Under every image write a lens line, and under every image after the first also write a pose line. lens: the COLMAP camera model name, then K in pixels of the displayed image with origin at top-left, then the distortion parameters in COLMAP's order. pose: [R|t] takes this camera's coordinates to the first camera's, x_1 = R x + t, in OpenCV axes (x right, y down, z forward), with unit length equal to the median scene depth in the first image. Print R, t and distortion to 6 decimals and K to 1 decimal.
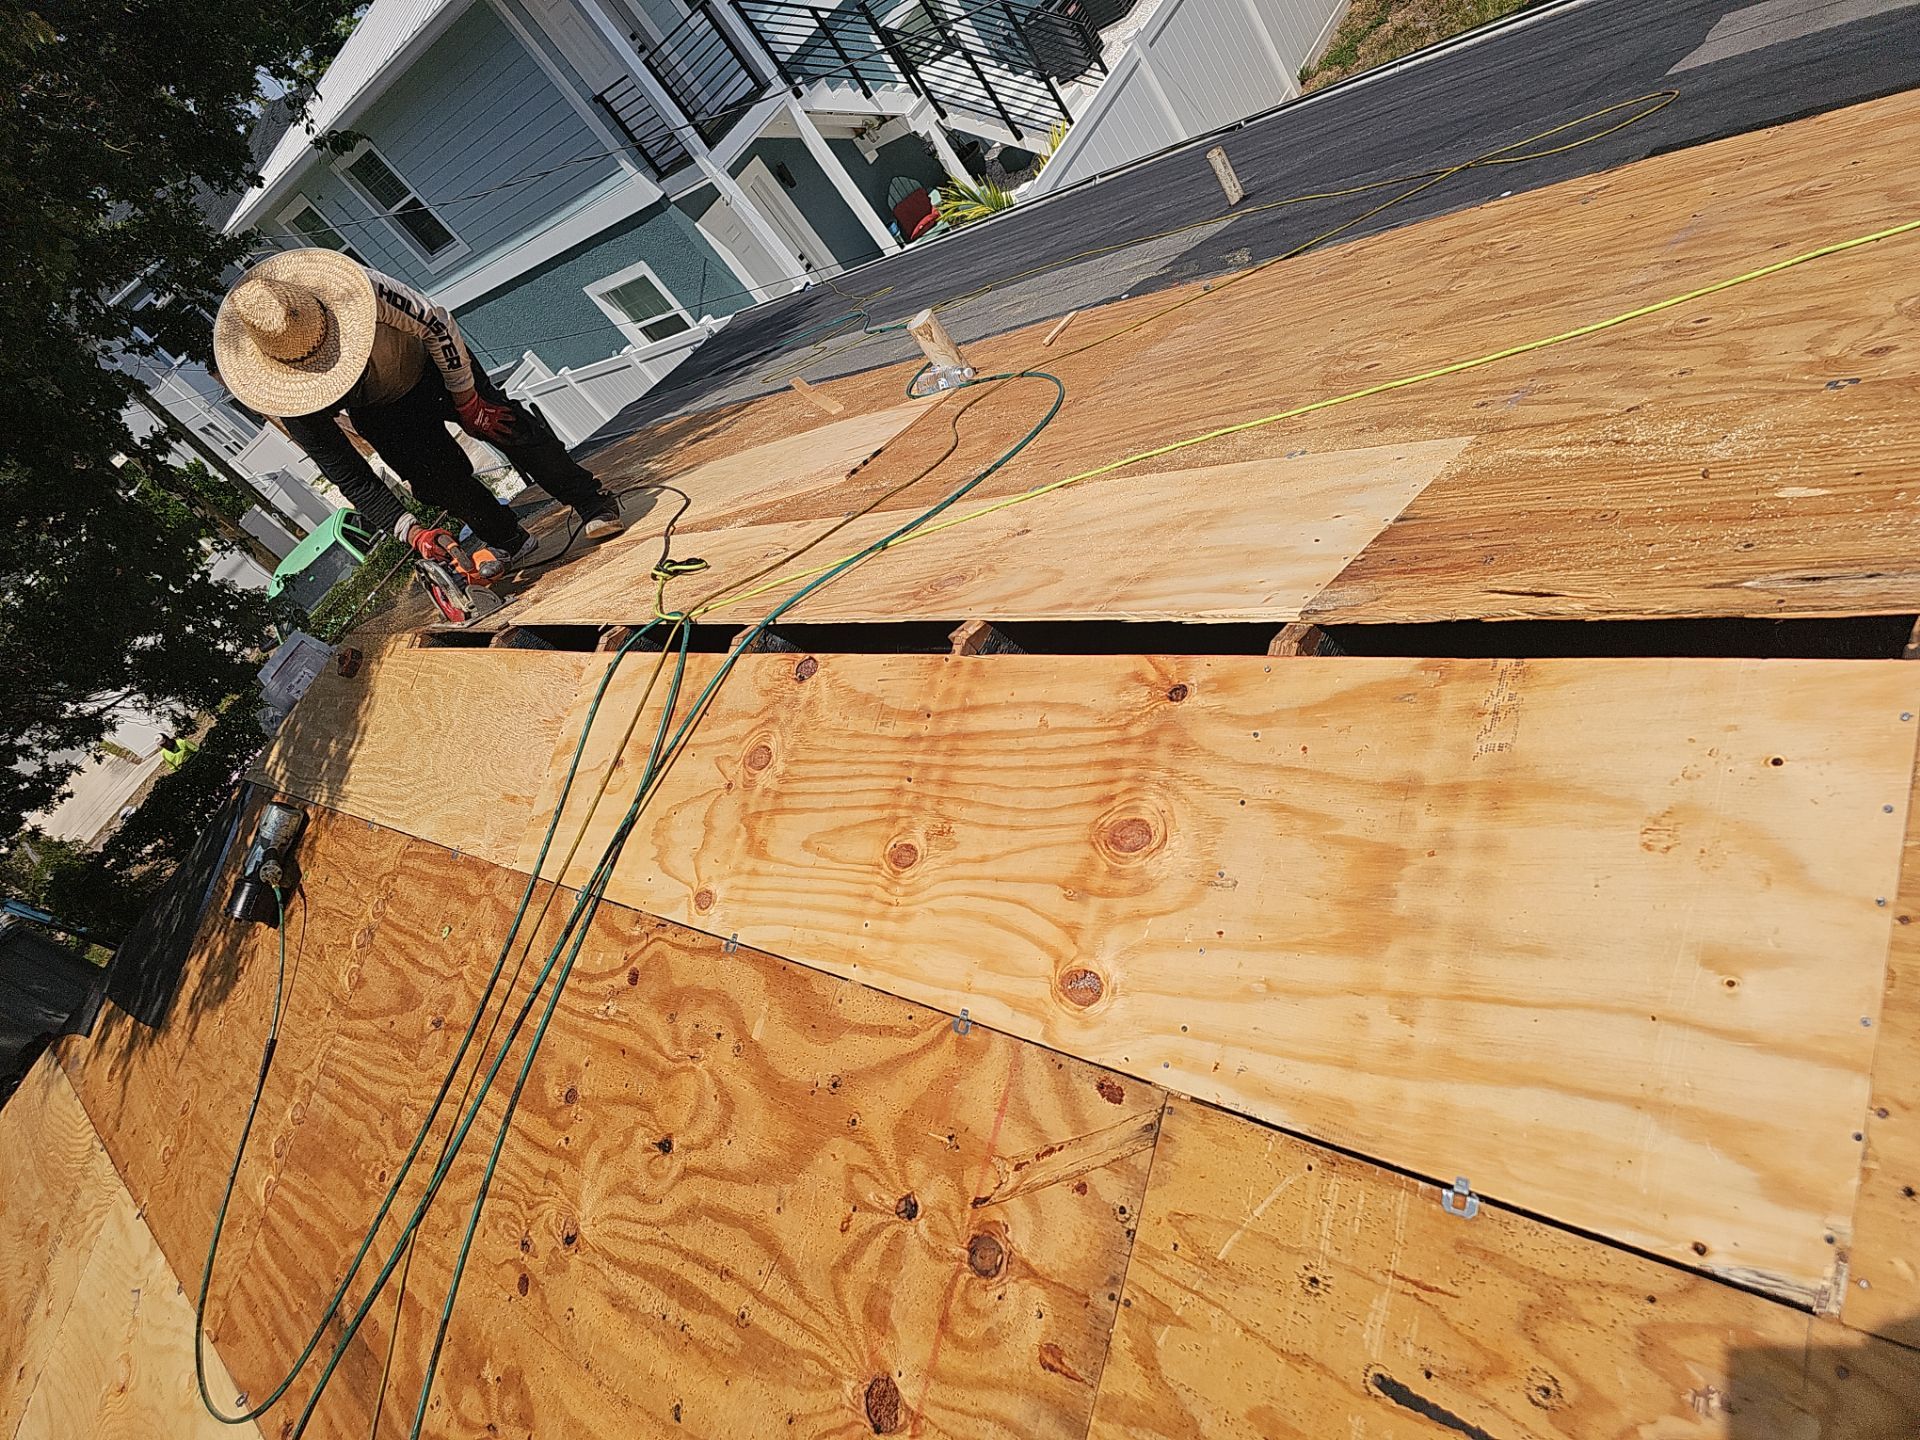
lens RADIAL K [[1312.2, 0, 958.5], [0, 1312.2, 714.5], [0, 0, 1]] dist [0.061701, -0.058680]
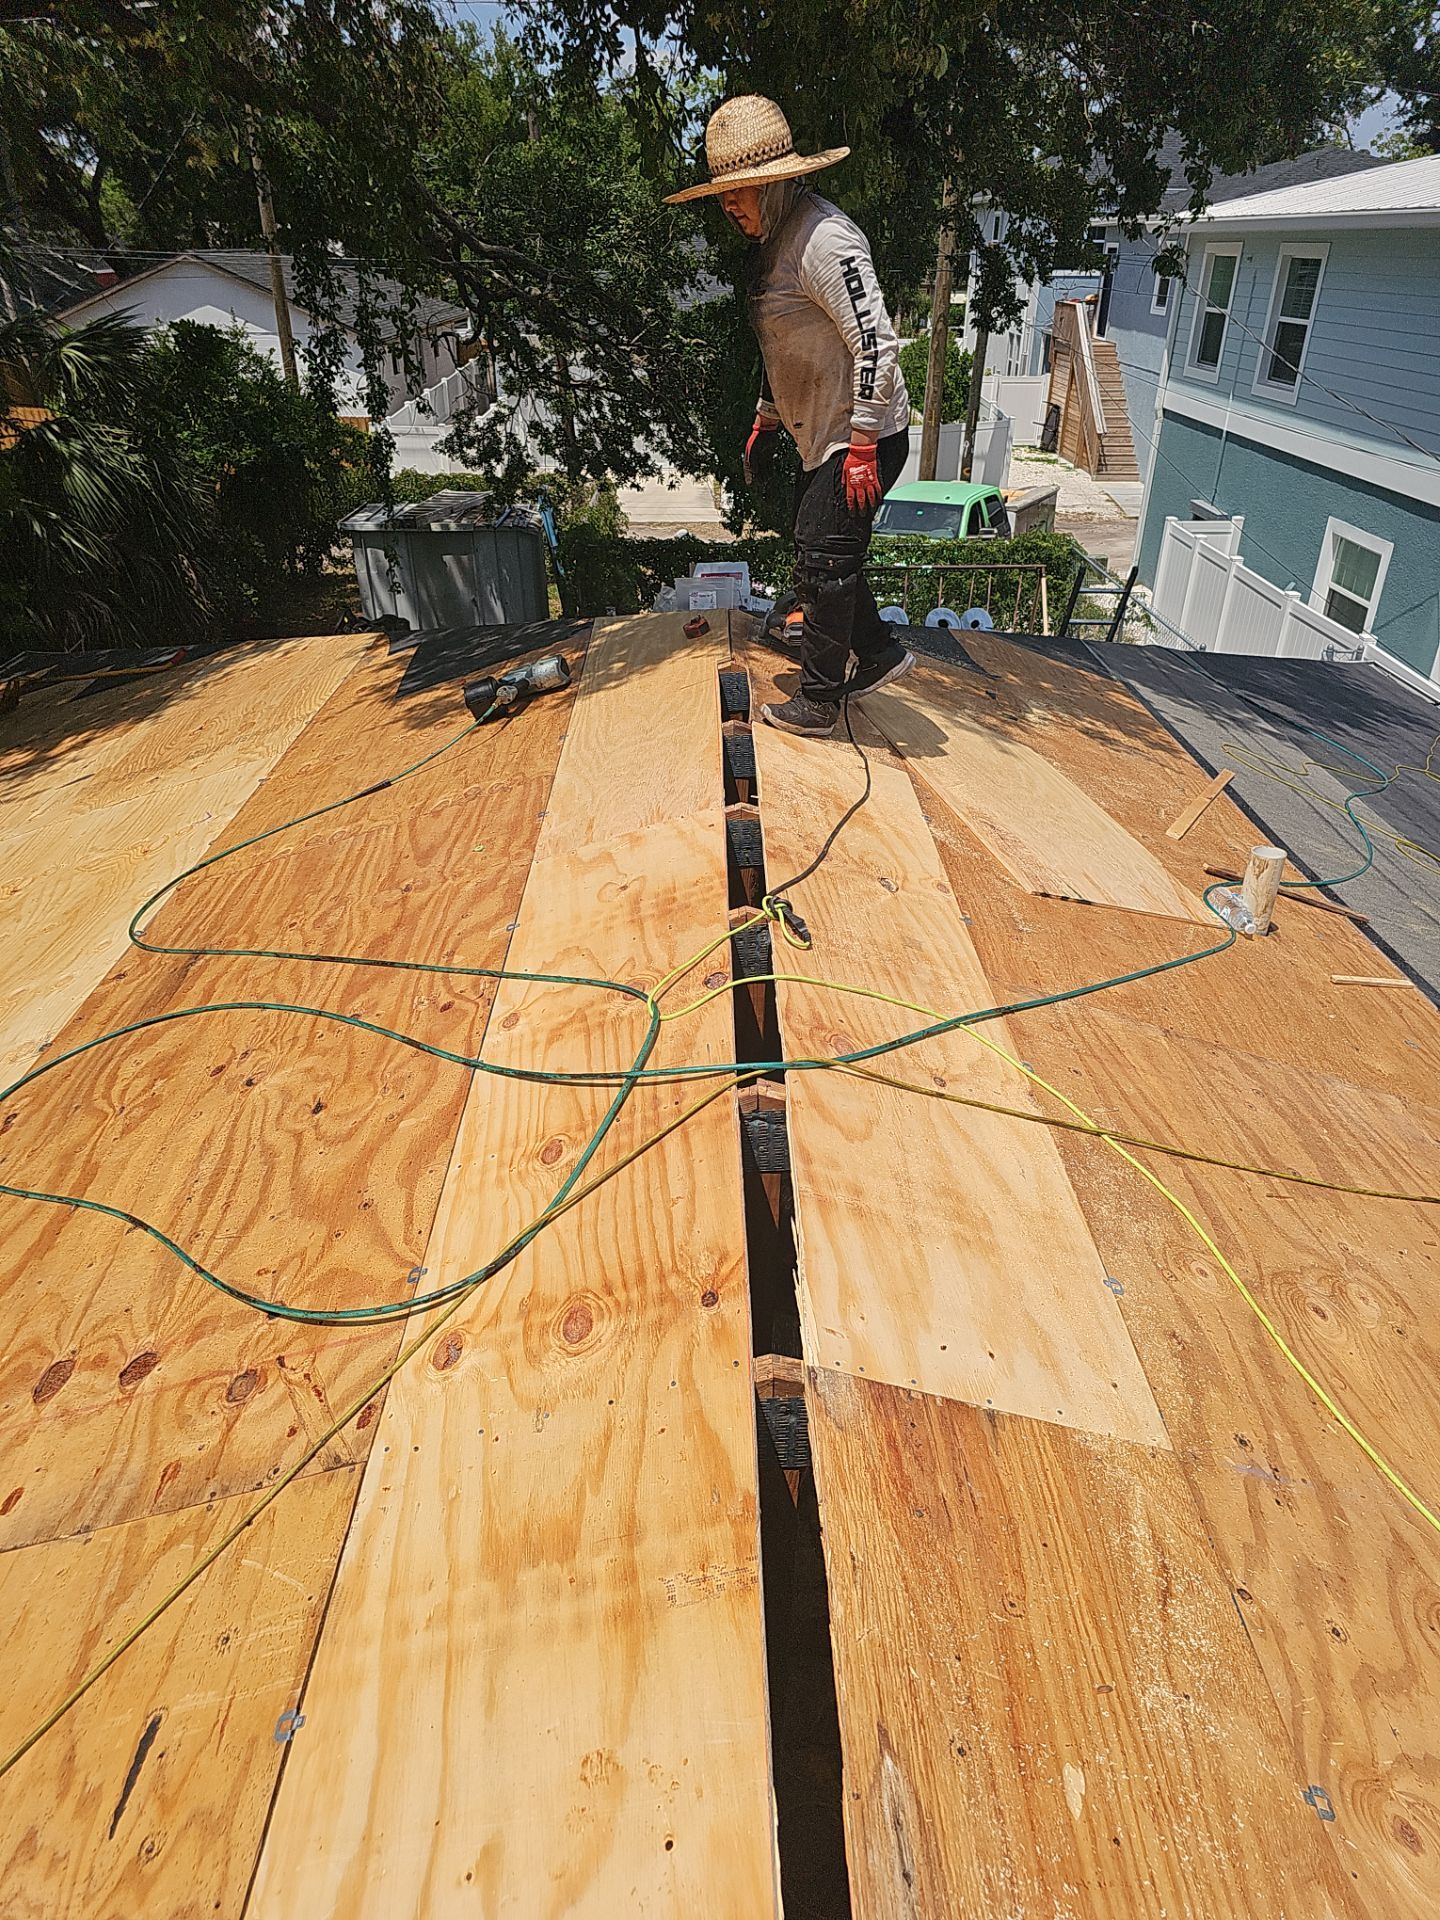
lens RADIAL K [[1312.2, 0, 704.3], [0, 1312.2, 973.8], [0, 0, 1]] dist [0.061701, -0.058680]
pose [[0.493885, 0.823305, -0.279724, 0.108796], [-0.783789, 0.560814, 0.266763, -0.196002], [0.376501, 0.087495, 0.922275, -0.003115]]
